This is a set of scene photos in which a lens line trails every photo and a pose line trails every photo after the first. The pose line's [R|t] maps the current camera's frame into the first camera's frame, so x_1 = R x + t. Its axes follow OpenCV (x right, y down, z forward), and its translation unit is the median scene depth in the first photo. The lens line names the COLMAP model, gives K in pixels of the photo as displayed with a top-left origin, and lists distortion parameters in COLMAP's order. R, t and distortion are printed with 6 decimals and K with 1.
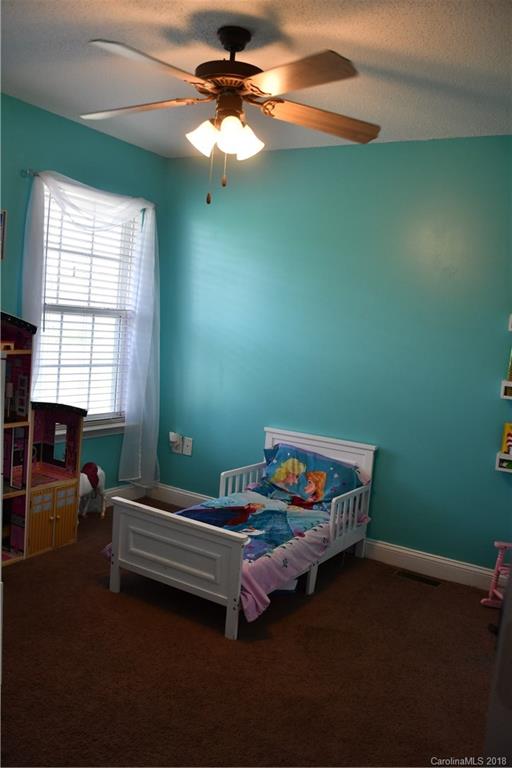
lens RADIAL K [[728.5, 0, 255.4], [0, 728.5, 380.2], [0, 0, 1]] dist [-0.010224, -0.003884]
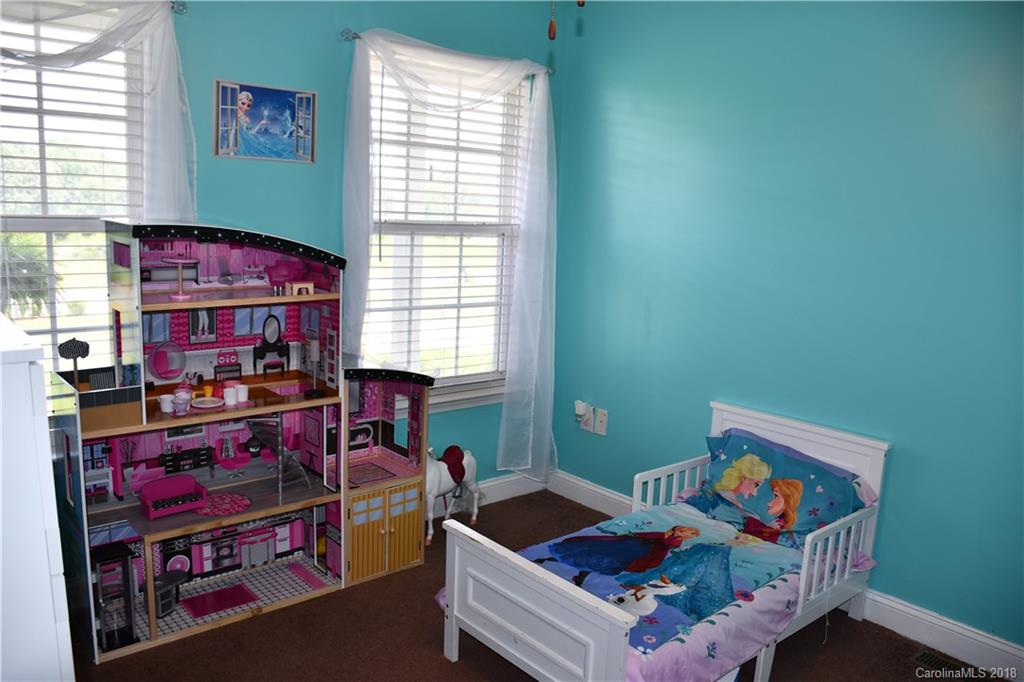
lens RADIAL K [[804.8, 0, 514.8], [0, 804.8, 350.0], [0, 0, 1]] dist [-0.145760, 0.095863]
pose [[0.951737, 0.012359, -0.306665, 0.067869], [0.009327, 0.997563, 0.069148, -0.033684], [0.306772, -0.068671, 0.949302, 0.299667]]
